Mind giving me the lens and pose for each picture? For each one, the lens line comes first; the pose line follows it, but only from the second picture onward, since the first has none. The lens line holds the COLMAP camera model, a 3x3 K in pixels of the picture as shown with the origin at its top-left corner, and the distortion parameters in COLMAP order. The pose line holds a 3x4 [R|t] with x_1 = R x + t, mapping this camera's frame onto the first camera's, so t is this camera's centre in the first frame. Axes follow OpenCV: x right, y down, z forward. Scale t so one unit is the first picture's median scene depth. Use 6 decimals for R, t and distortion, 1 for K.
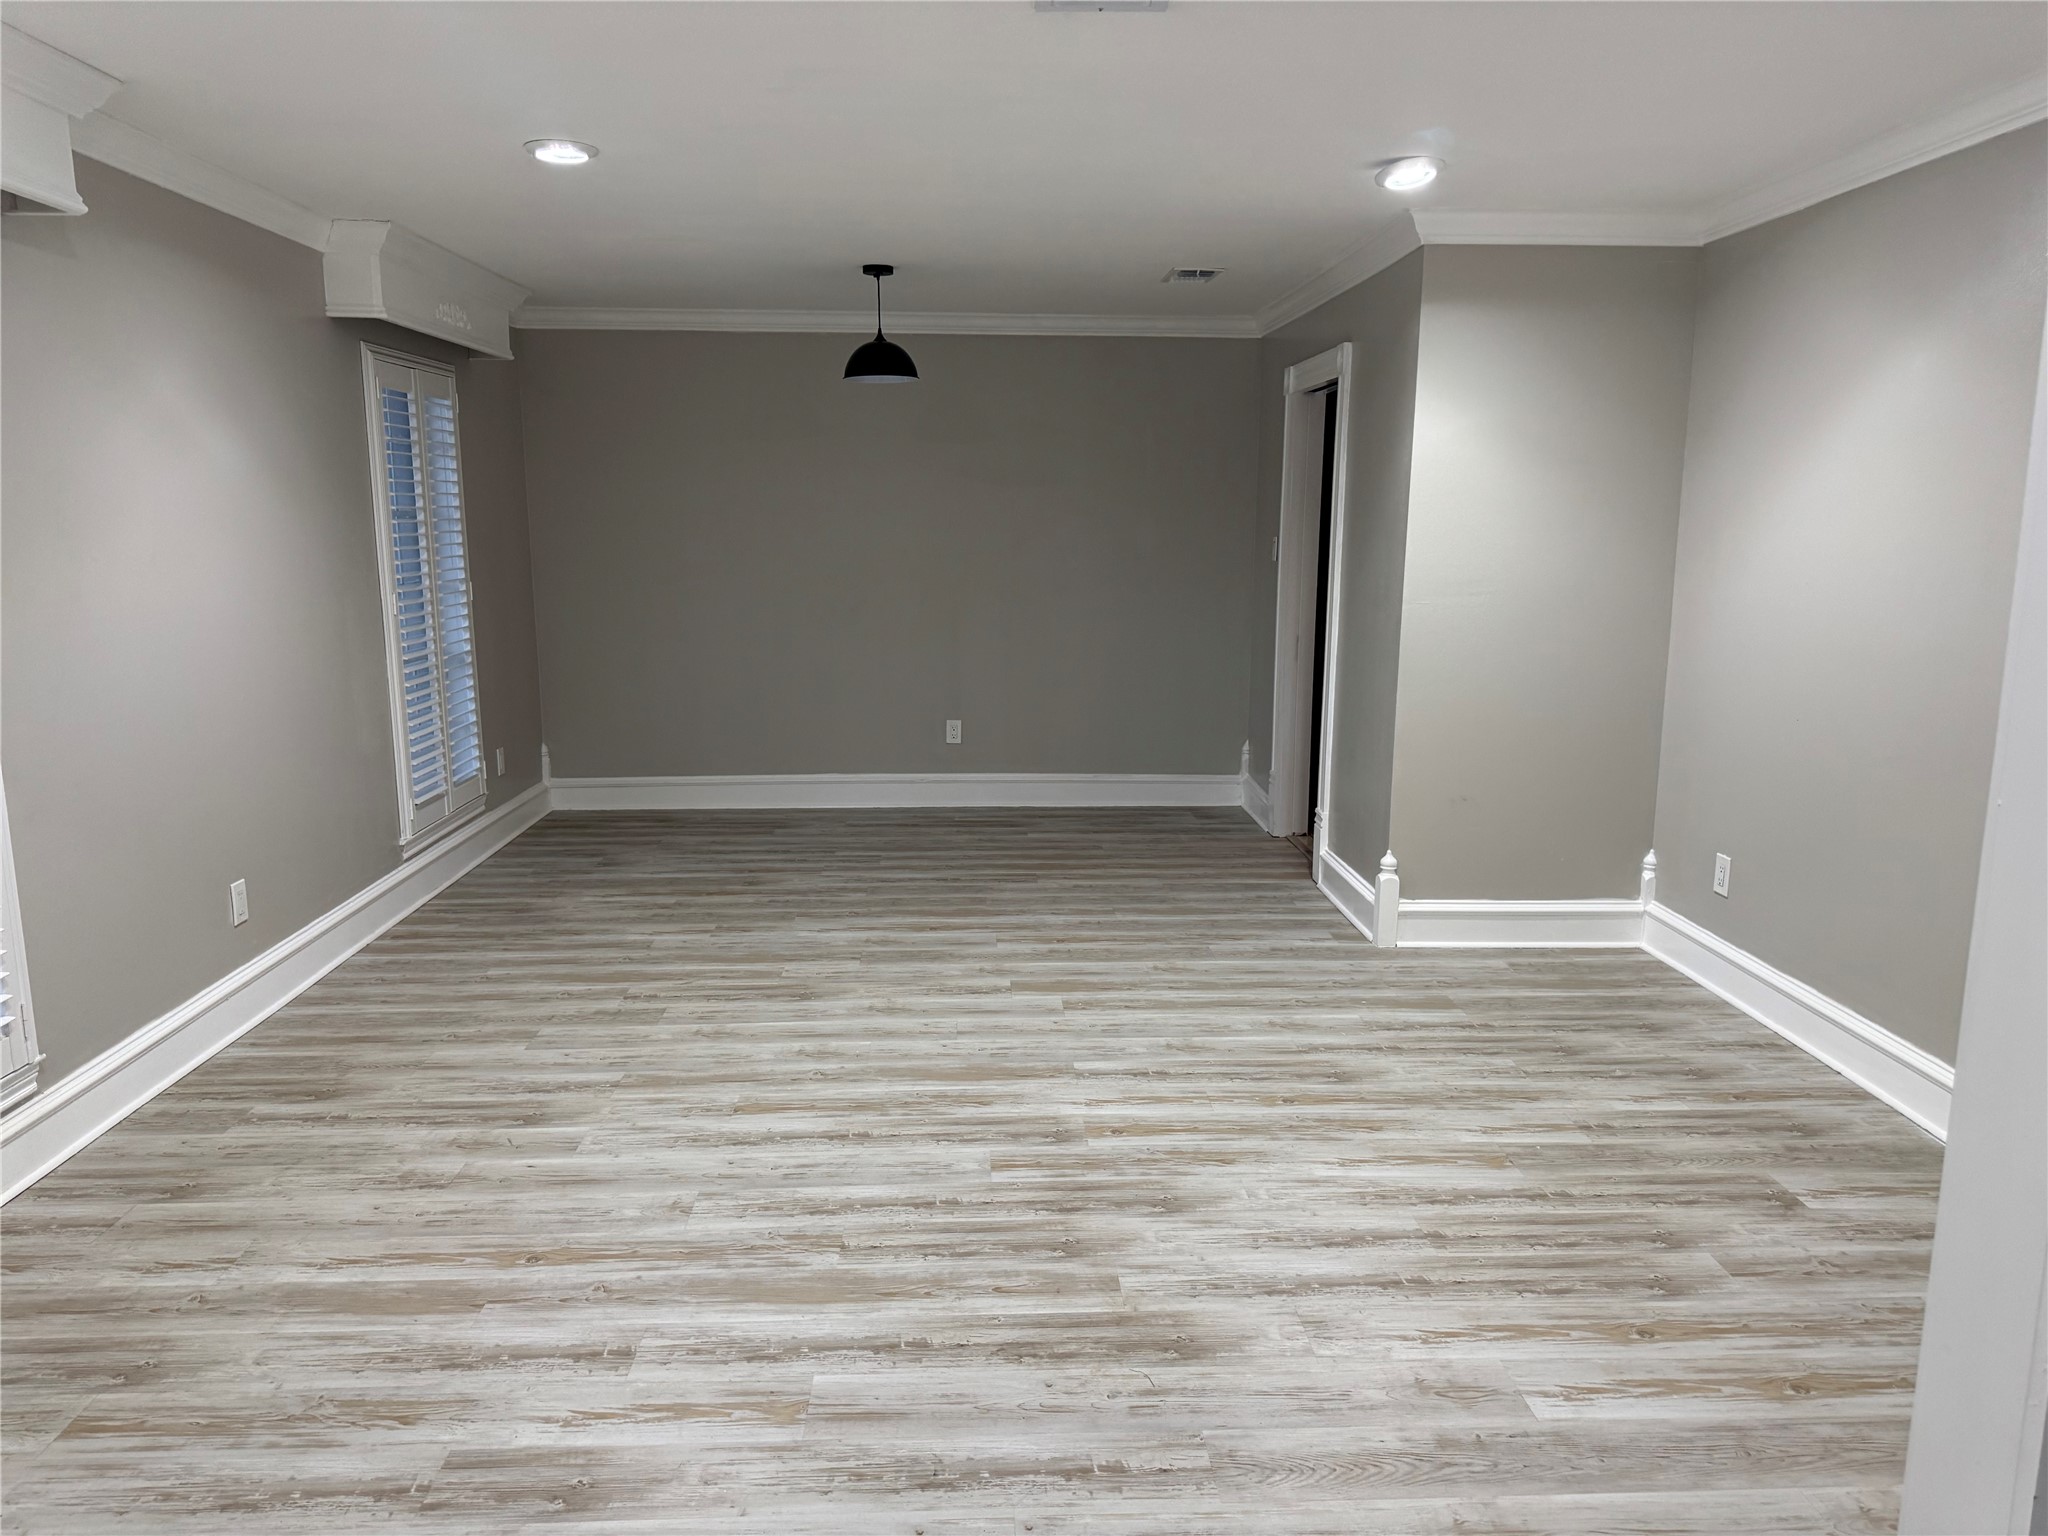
lens RADIAL K [[1459.3, 0, 1028.9], [0, 1459.3, 770.5], [0, 0, 1]] dist [0.050473, -0.064869]
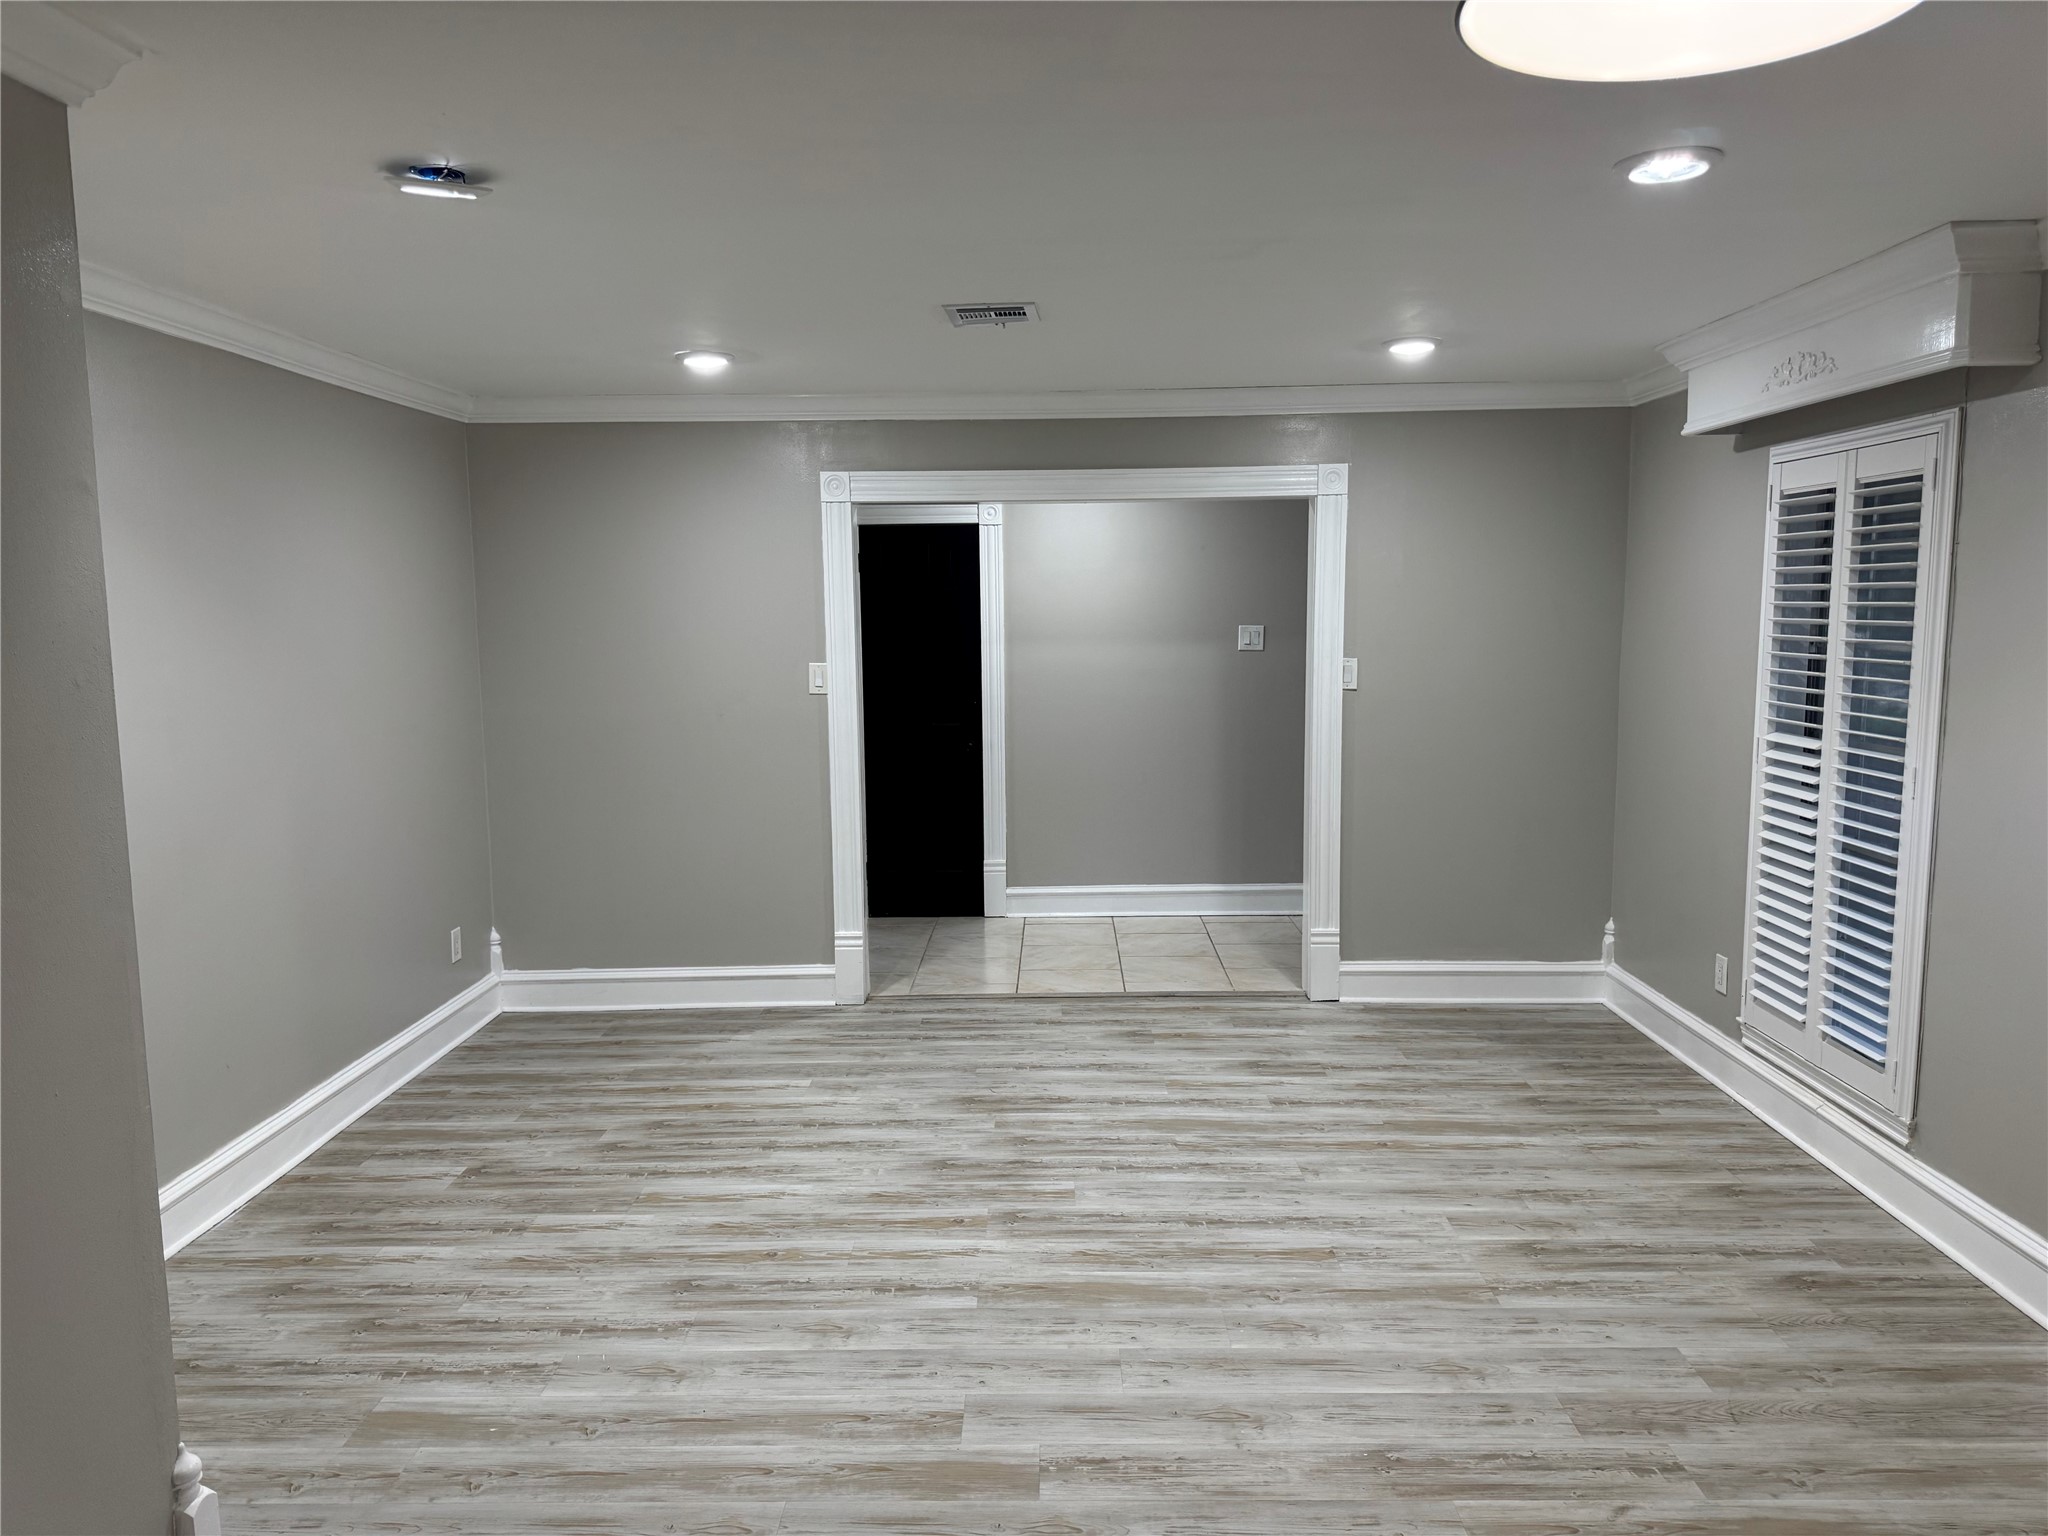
lens RADIAL K [[1417.0, 0, 1025.7], [0, 1417.0, 771.7], [0, 0, 1]] dist [0.110316, -0.141761]
pose [[-0.998013, 0.002159, 0.062966, -0.059106], [0.020106, 0.958067, 0.285839, -0.388272], [-0.059709, 0.286537, -0.956207, 1.982007]]
